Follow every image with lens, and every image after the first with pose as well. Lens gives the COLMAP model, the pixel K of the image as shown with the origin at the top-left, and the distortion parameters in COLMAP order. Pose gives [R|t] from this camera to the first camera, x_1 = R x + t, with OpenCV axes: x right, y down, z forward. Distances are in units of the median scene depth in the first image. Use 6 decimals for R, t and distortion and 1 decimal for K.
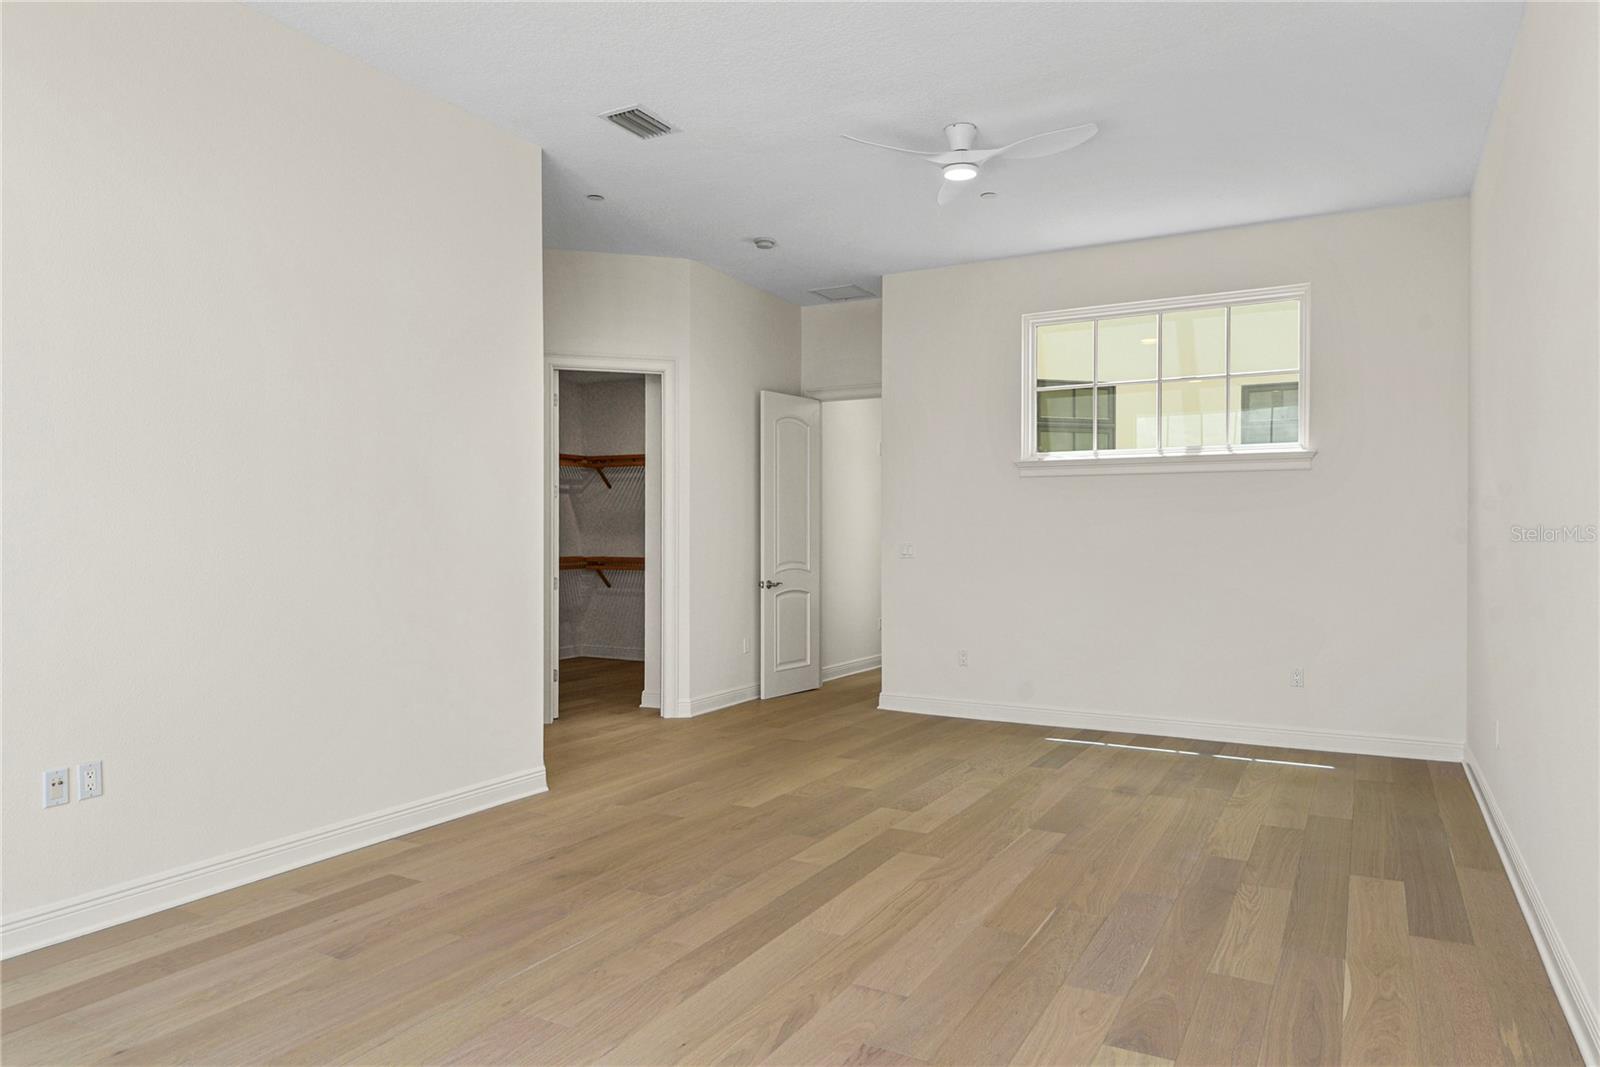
lens RADIAL K [[1035.8, 0, 806.3], [0, 1035.8, 536.7], [0, 0, 1]] dist [0.045760, -0.008957]
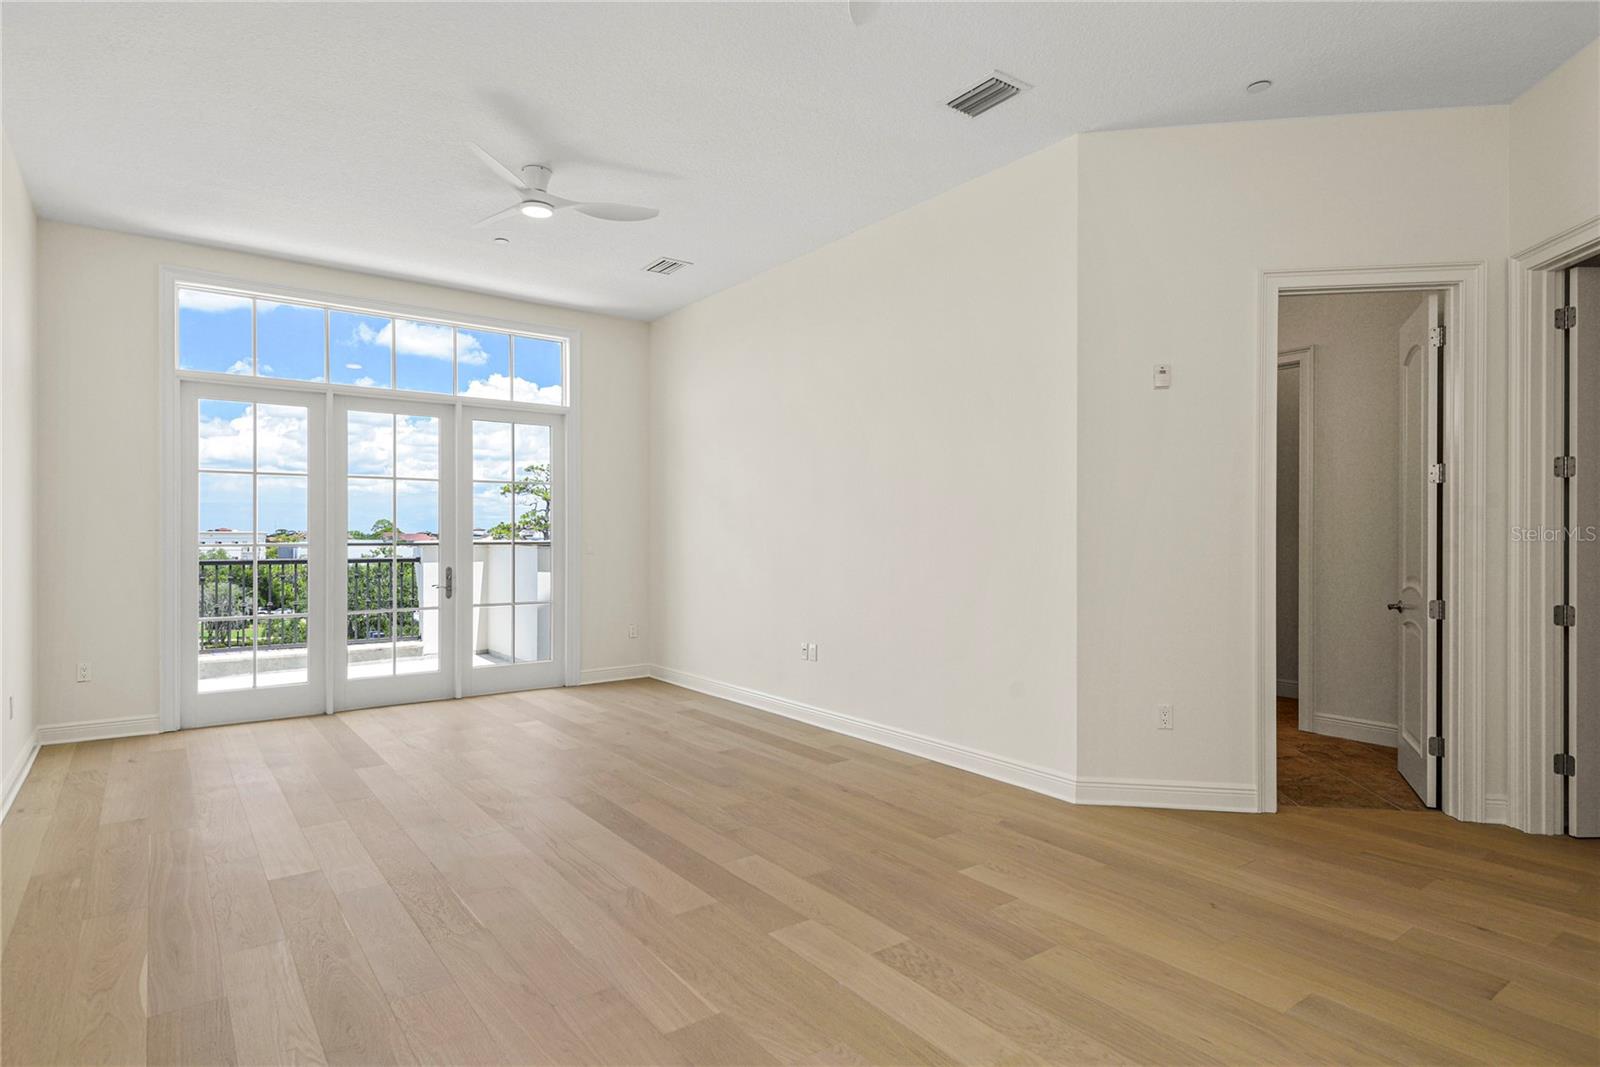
lens RADIAL K [[859.9, 0, 803.9], [0, 859.9, 536.3], [0, 0, 1]] dist [0.043320, -0.026409]
pose [[-0.420745, -0.003069, -0.907174, 0.736210], [-0.005923, 0.999982, -0.000636, -0.000989], [0.907159, 0.005105, -0.420756, 1.405455]]
